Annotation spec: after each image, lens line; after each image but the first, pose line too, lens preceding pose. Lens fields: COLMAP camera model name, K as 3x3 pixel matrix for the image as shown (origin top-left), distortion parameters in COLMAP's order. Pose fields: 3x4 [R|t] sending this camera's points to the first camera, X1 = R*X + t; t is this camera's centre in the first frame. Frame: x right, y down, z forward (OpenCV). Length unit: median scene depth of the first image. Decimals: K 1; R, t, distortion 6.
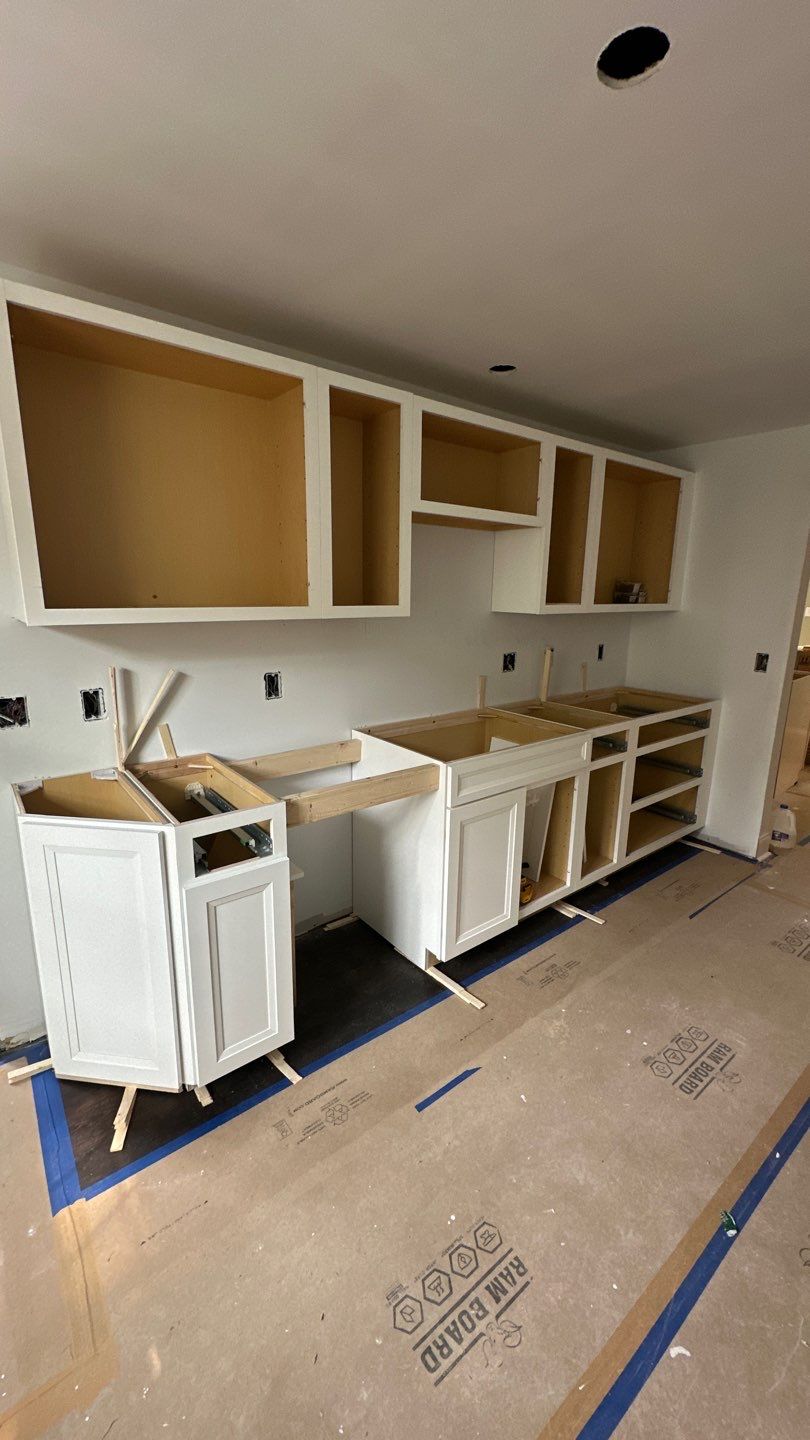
lens RADIAL K [[567.9, 0, 405.8], [0, 567.9, 726.6], [0, 0, 1]] dist [-0.000673, 0.000643]
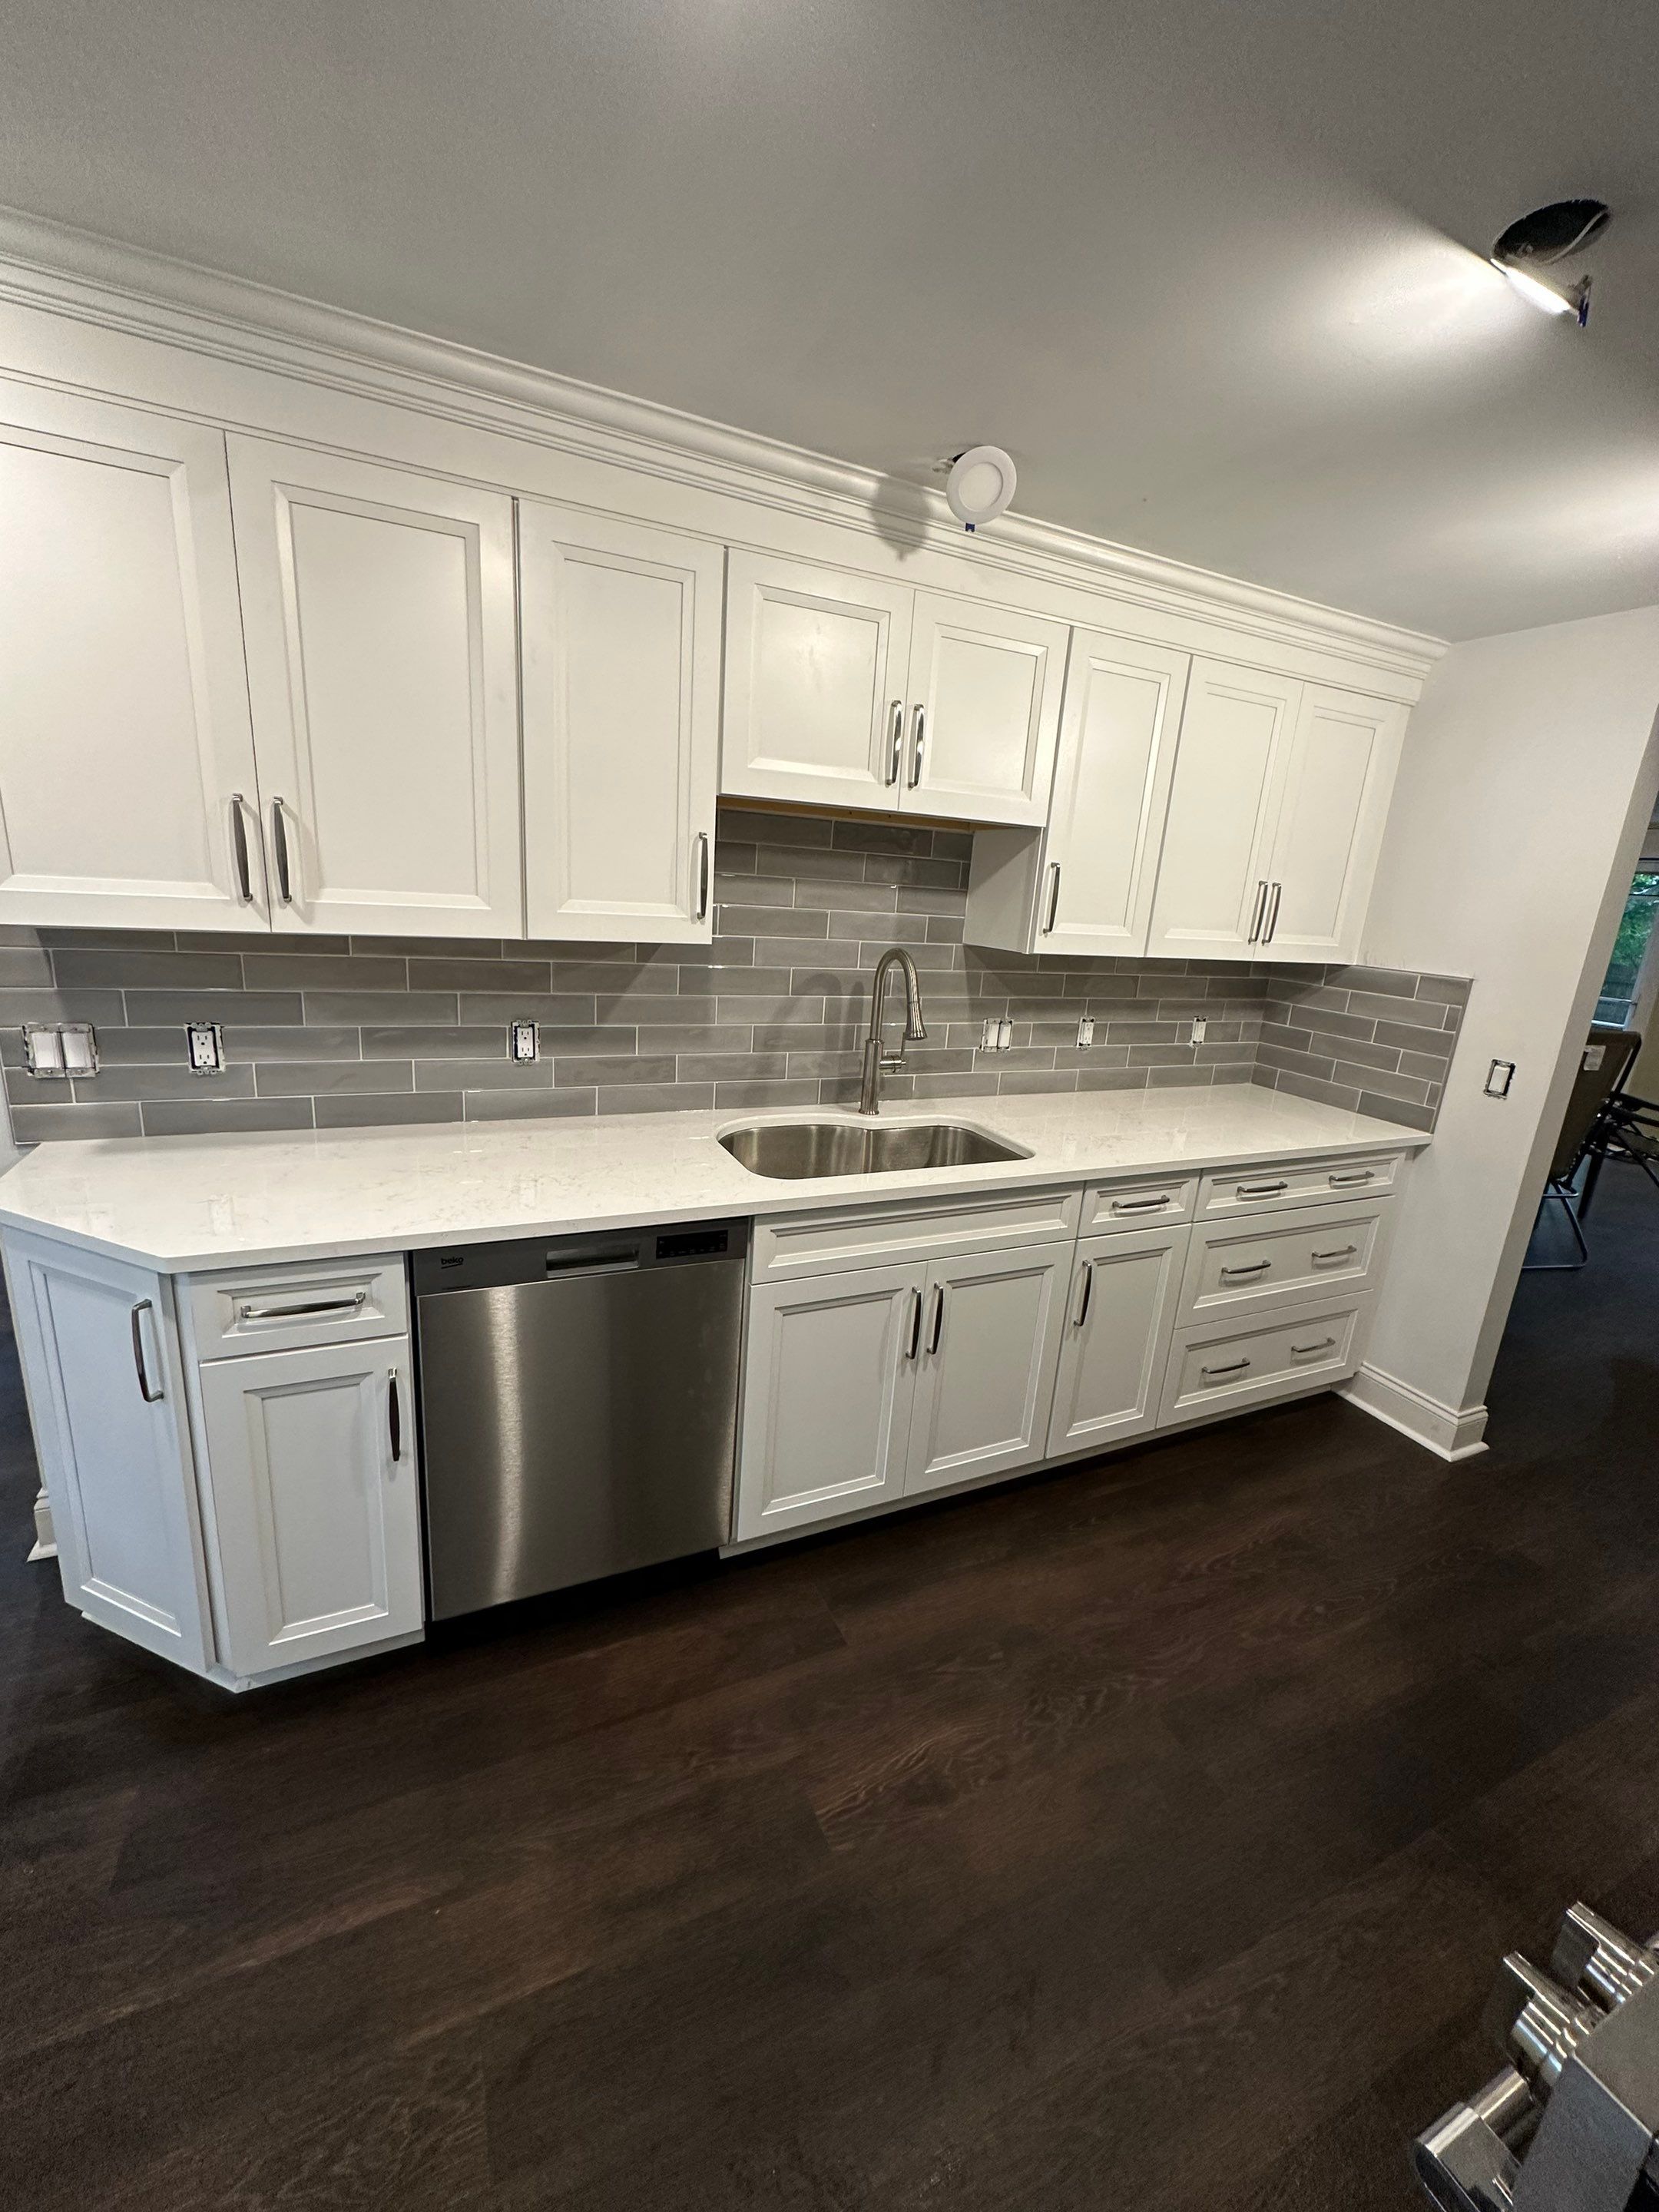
lens RADIAL K [[878.5, 0, 823.9], [0, 878.5, 1102.0], [0, 0, 1]] dist [-0.002075, -0.000073]
pose [[0.972494, 0.109426, -0.205624, 0.386764], [-0.108162, 0.993981, 0.017415, -0.076475], [0.206292, 0.005304, 0.978476, 0.185500]]
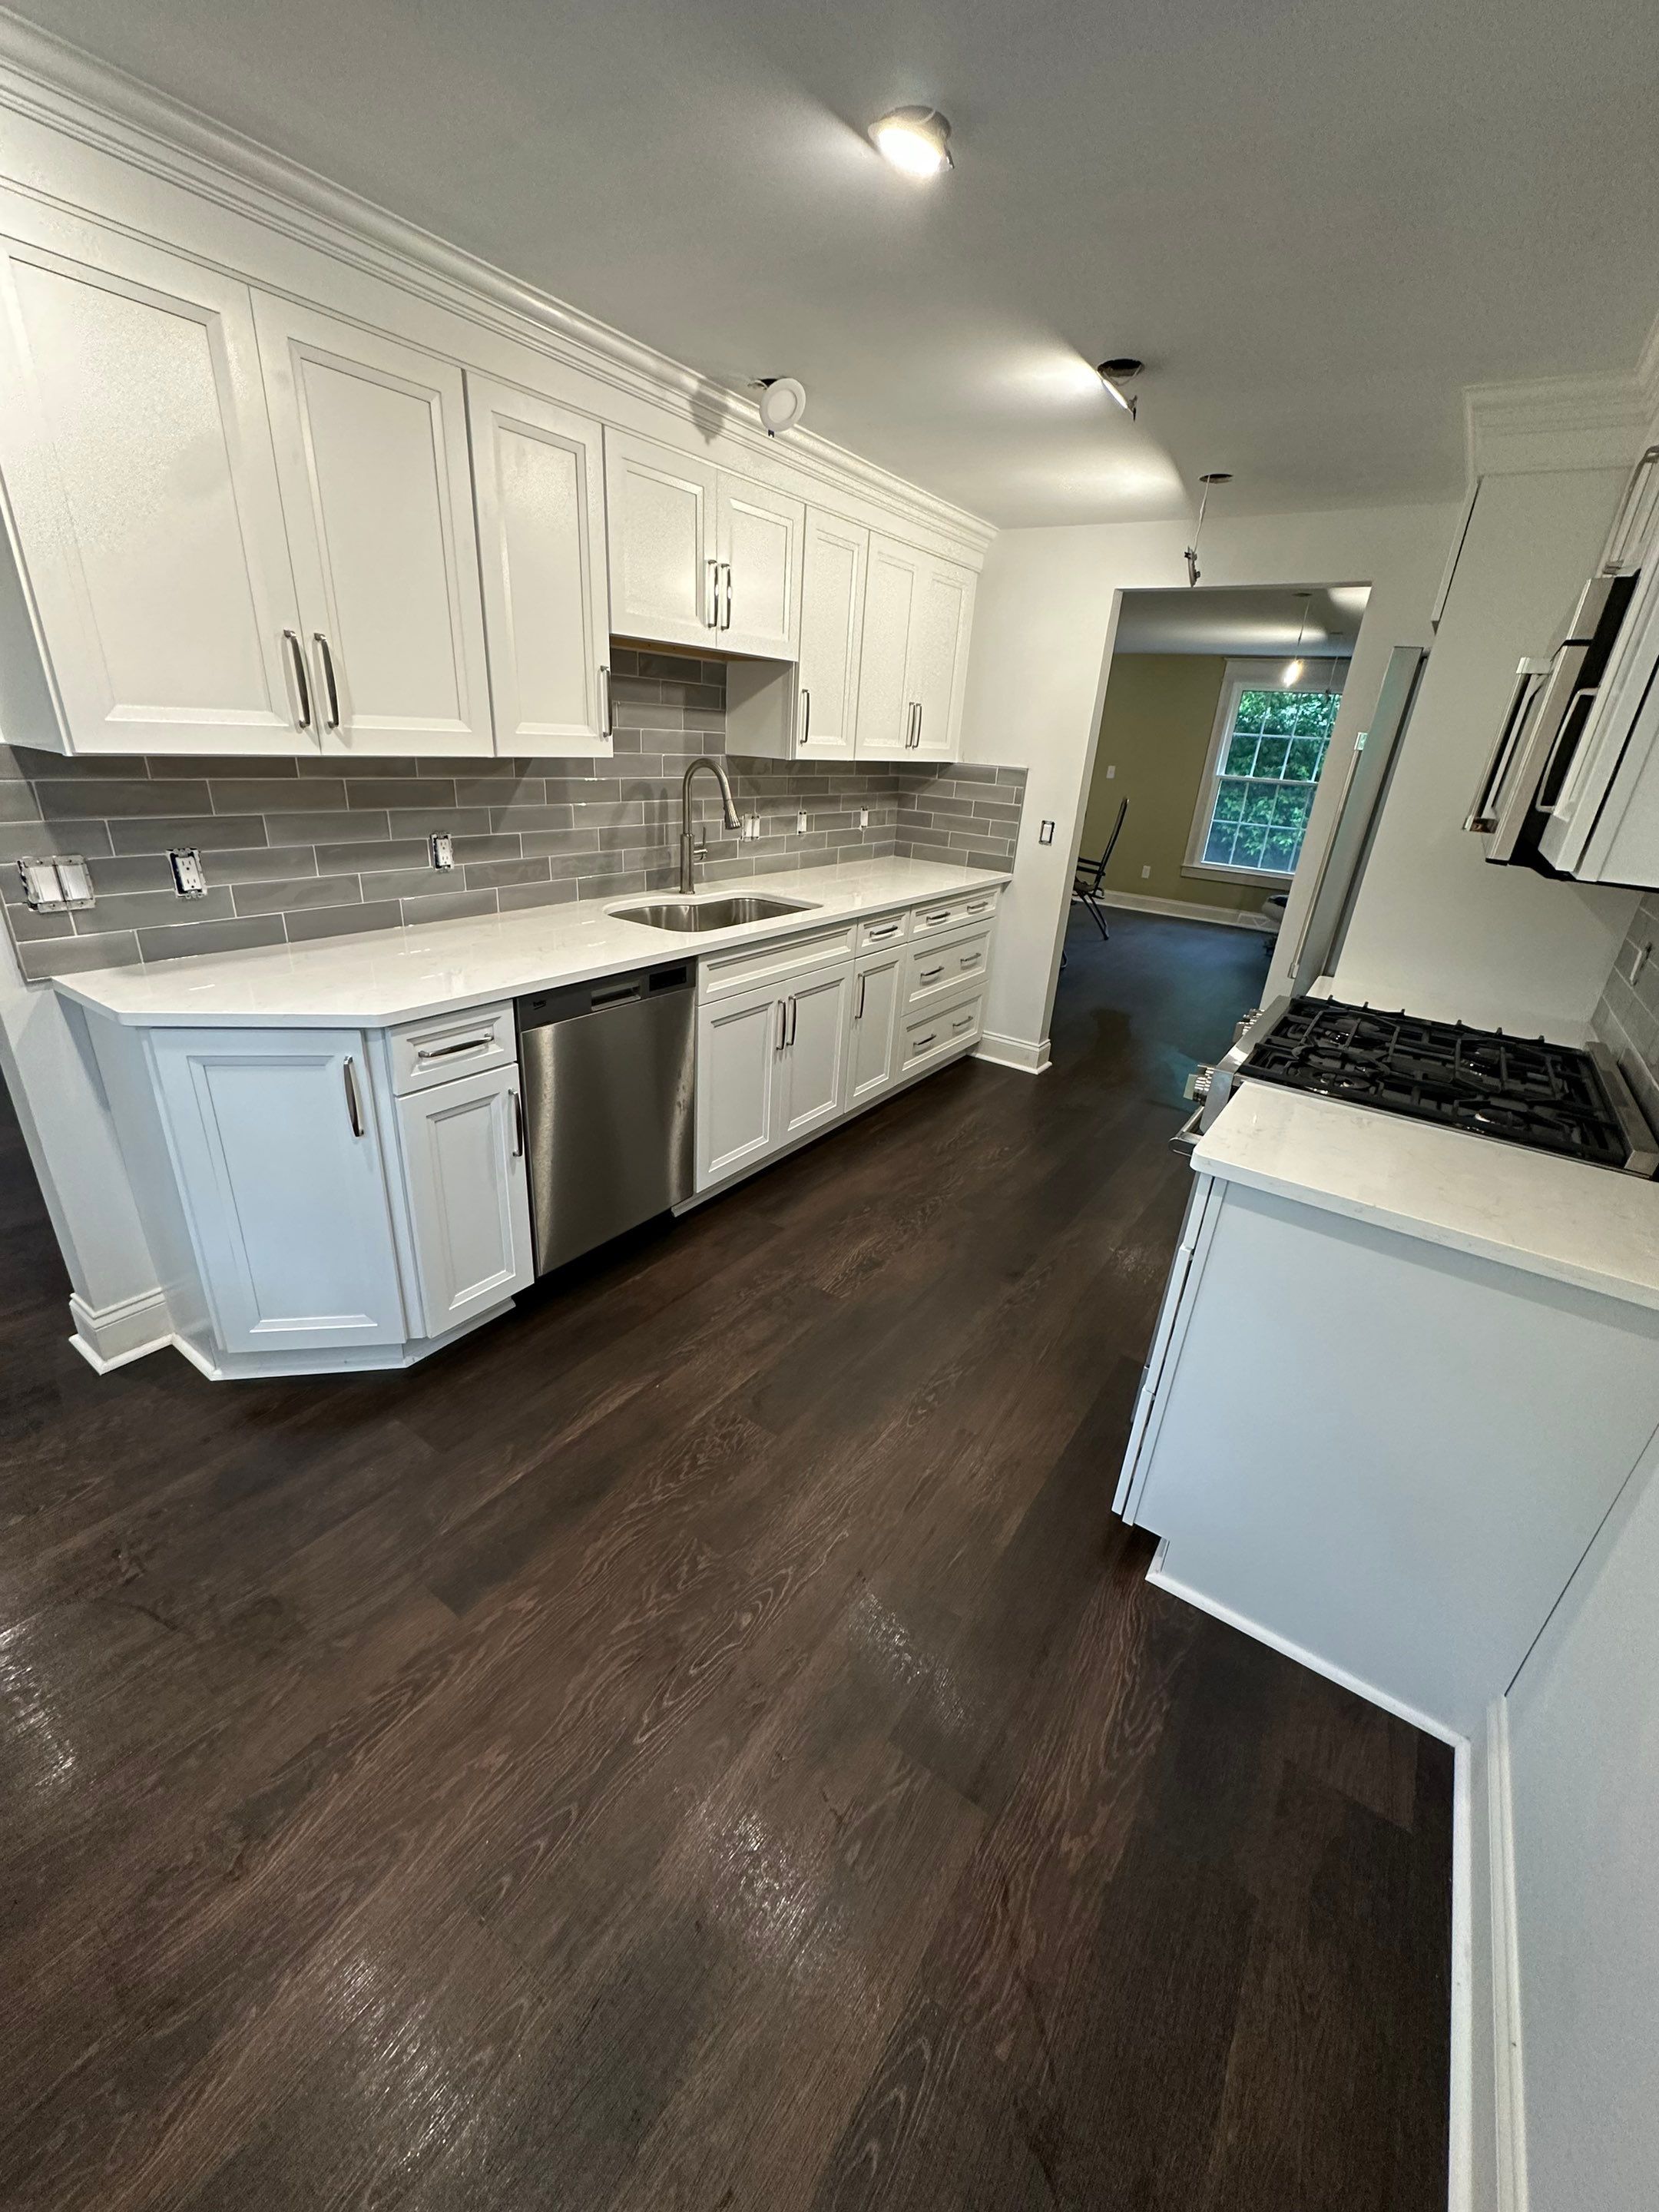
lens RADIAL K [[878.5, 0, 829.2], [0, 878.5, 1099.9], [0, 0, 1]] dist [-0.002075, -0.000073]
pose [[0.952959, -0.073546, 0.294041, -0.154430], [0.020621, 0.983598, 0.179189, 0.068436], [-0.302397, -0.164697, 0.938846, -0.333461]]
